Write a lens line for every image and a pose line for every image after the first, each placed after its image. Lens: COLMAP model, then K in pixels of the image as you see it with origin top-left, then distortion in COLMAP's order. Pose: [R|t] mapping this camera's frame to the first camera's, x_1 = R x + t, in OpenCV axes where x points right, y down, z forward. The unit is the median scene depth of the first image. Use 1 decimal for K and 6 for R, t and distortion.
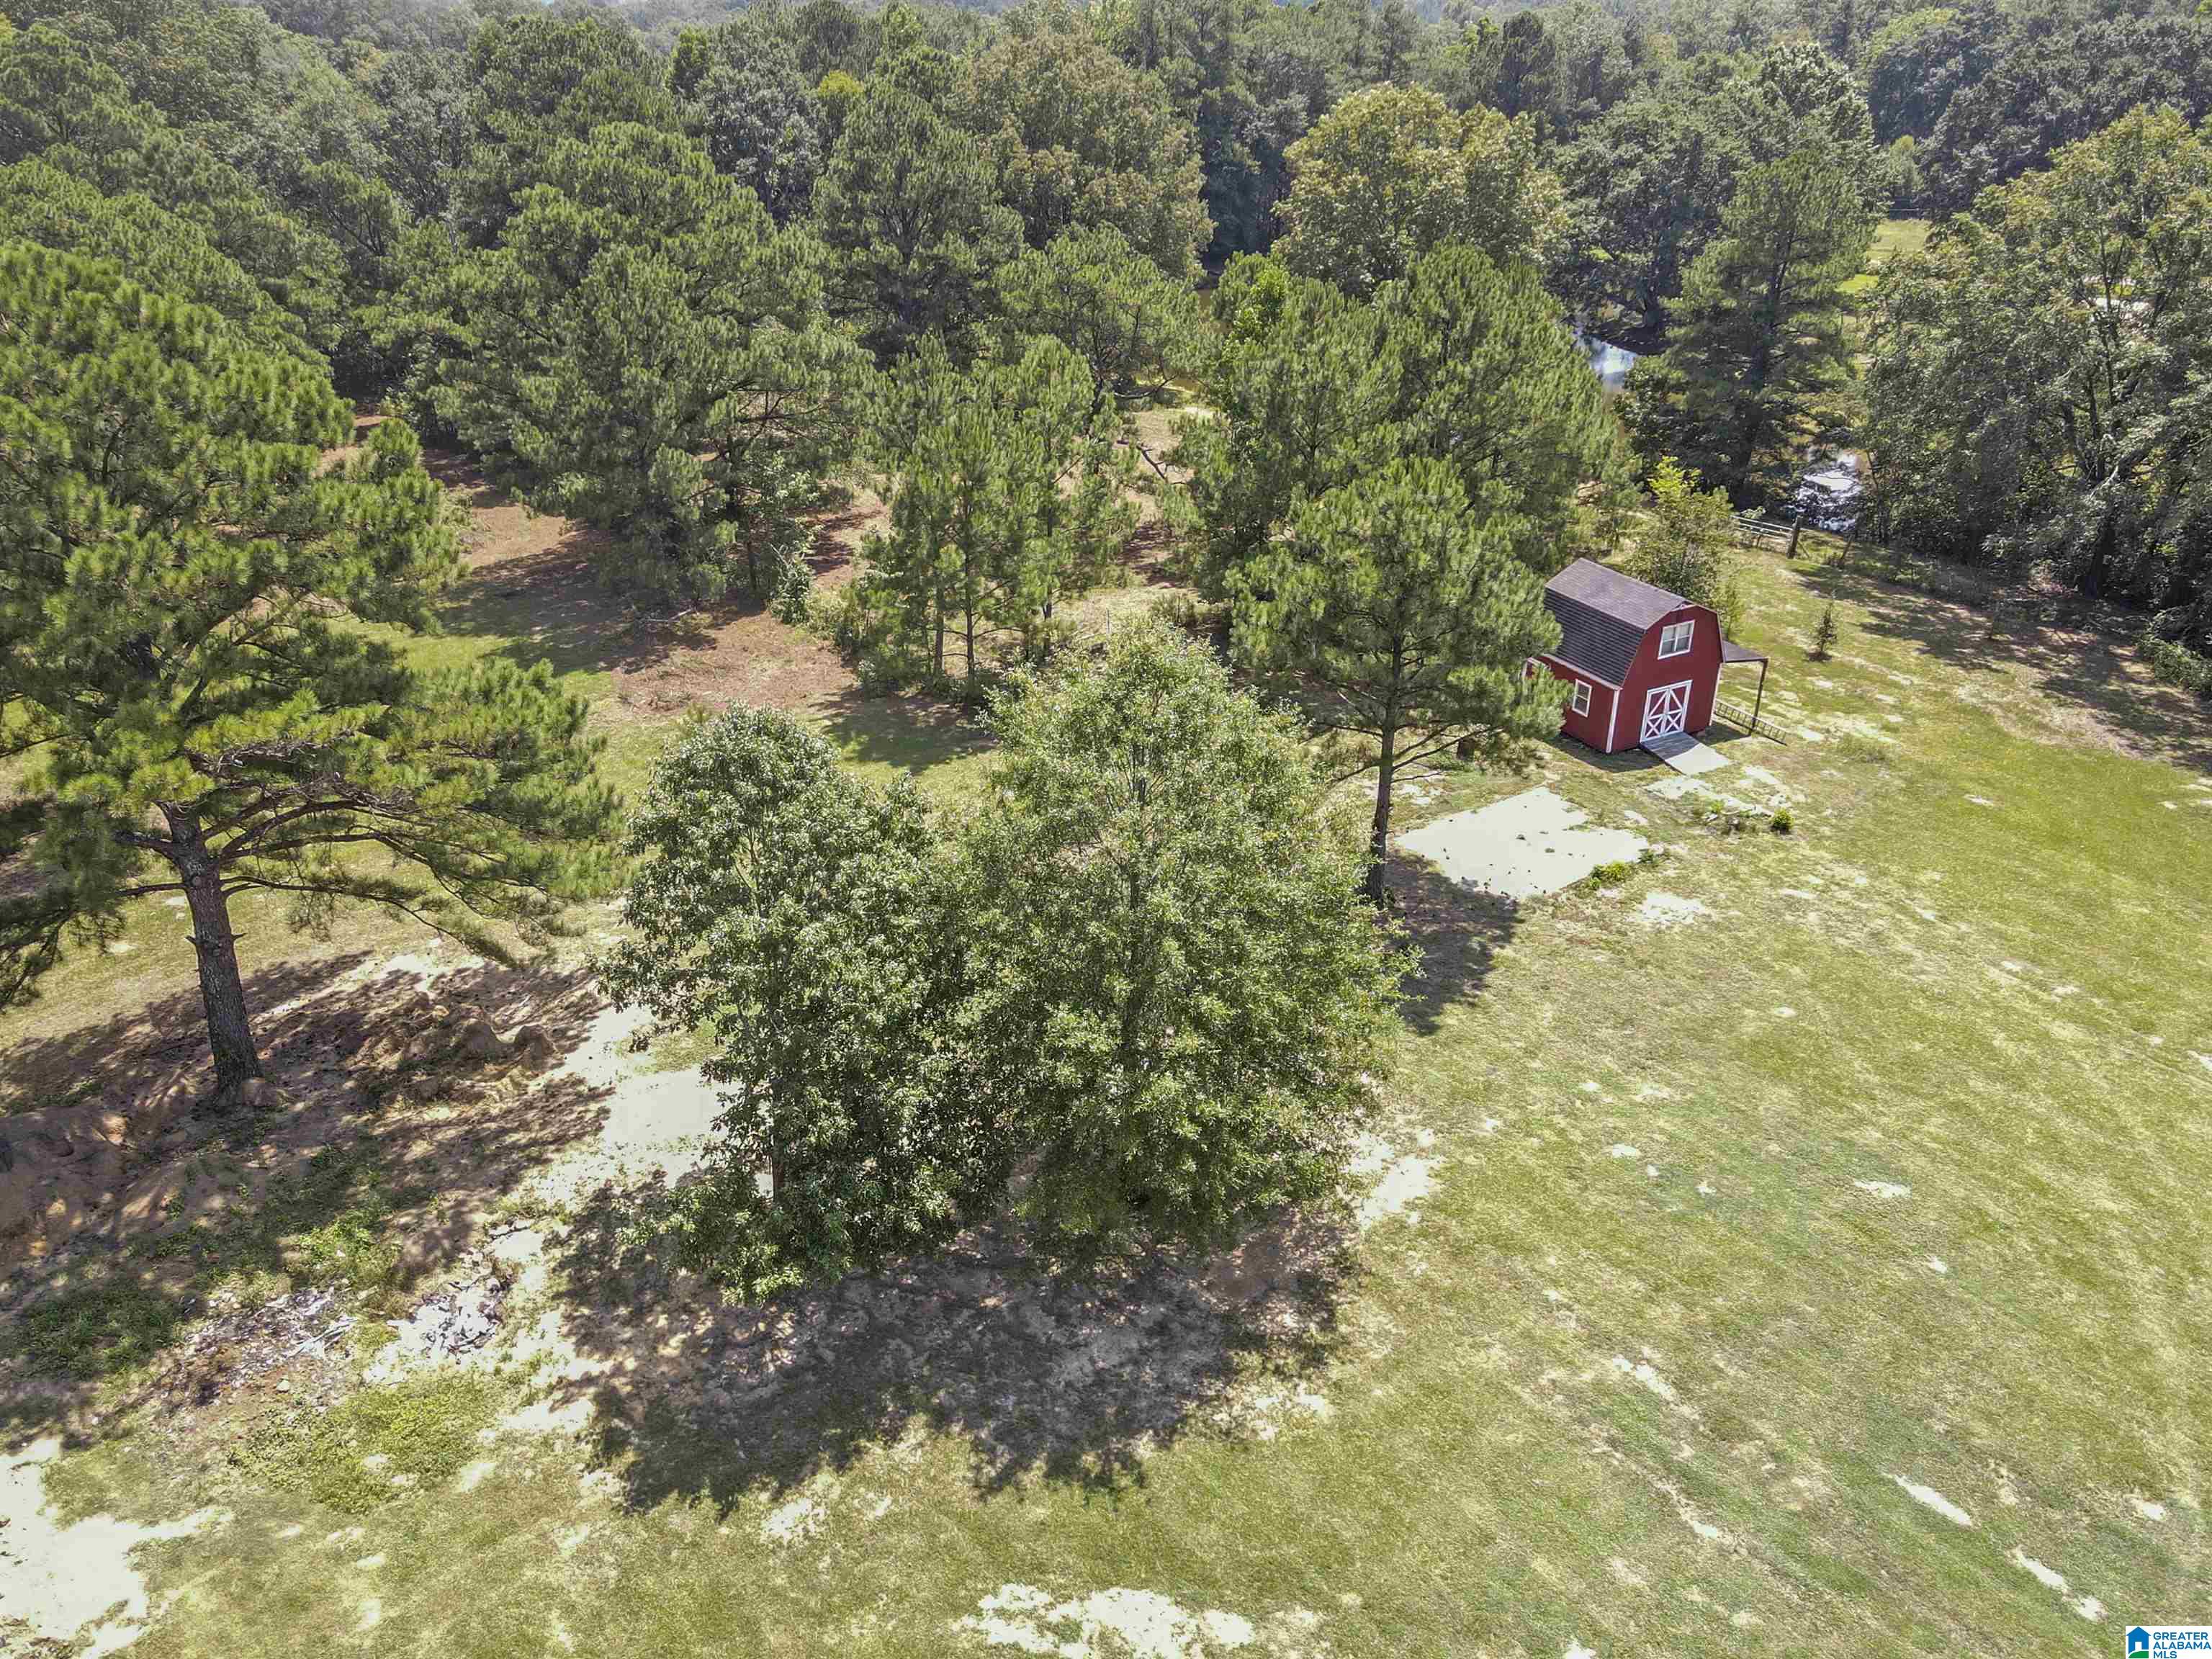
lens RADIAL K [[1657.9, 0, 1105.3], [0, 1657.9, 765.8], [0, 0, 1]] dist [0.018985, 0.001103]
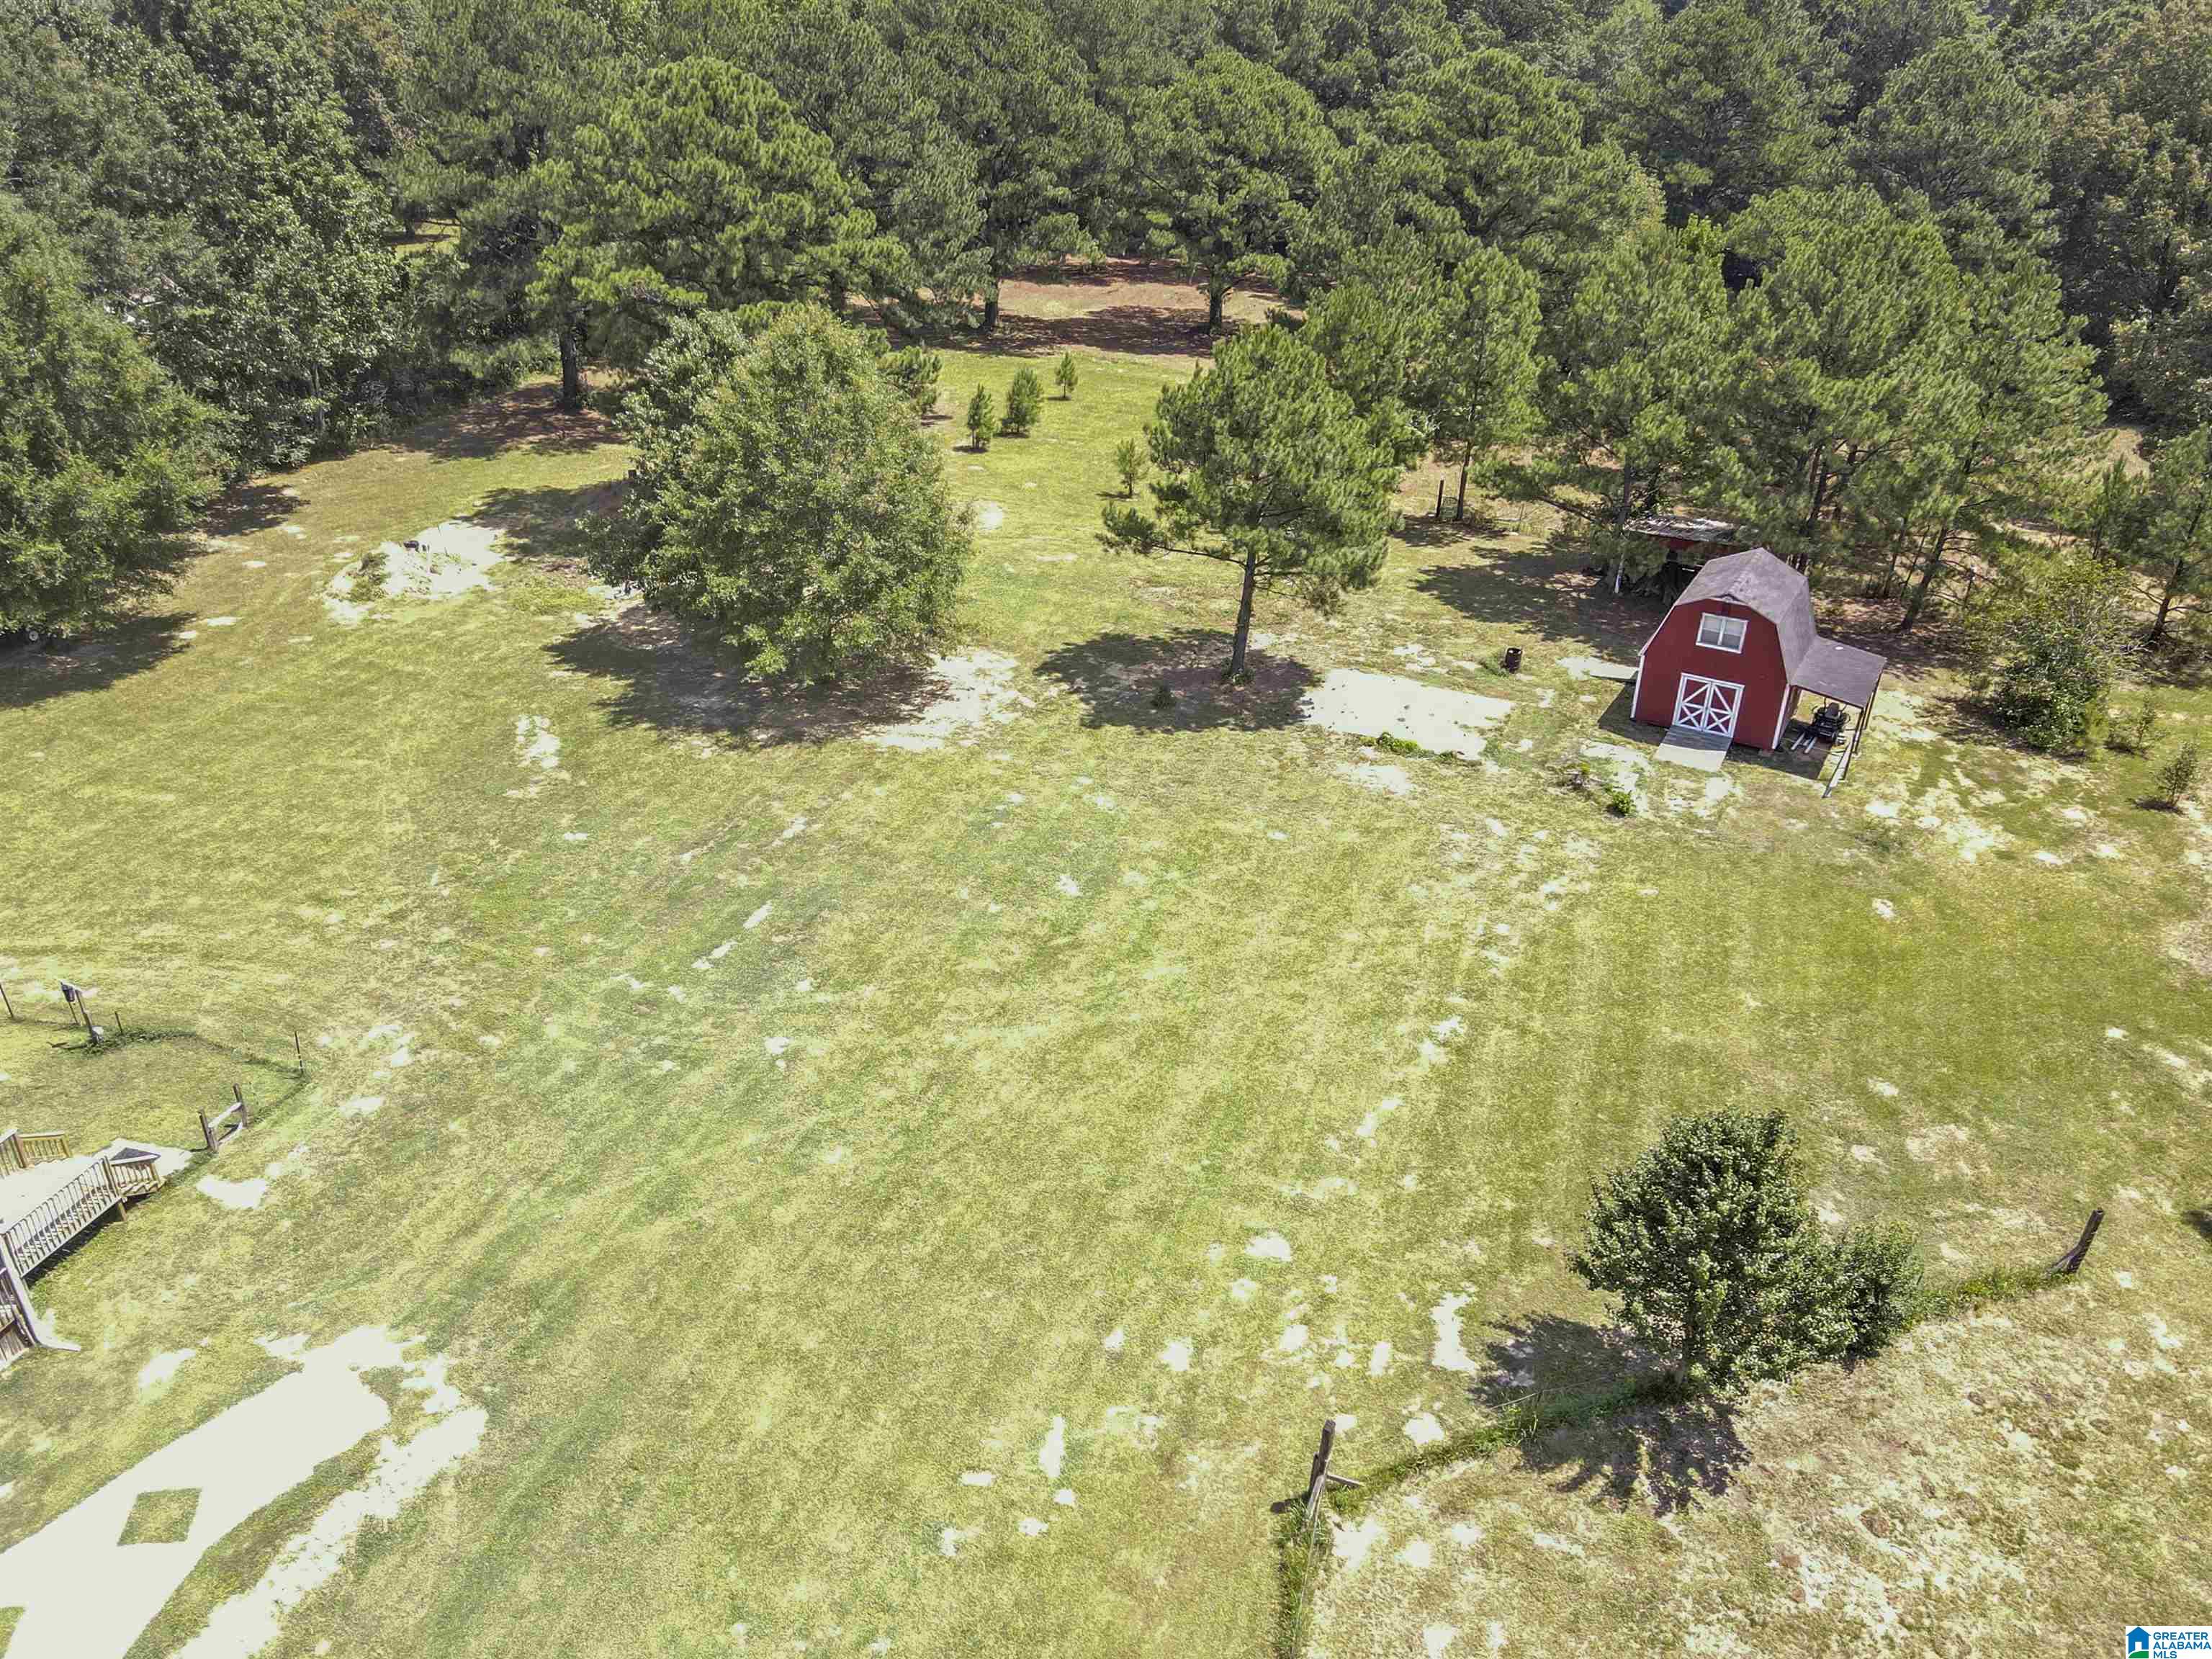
lens RADIAL K [[1613.0, 0, 1106.0], [0, 1613.0, 829.5], [0, 0, 1]] dist [0.002077, 0.003124]
pose [[0.520611, 0.423883, -0.741140, 0.953672], [-0.374802, 0.893405, 0.247690, -0.075452], [0.767129, 0.148831, 0.623989, 0.152374]]
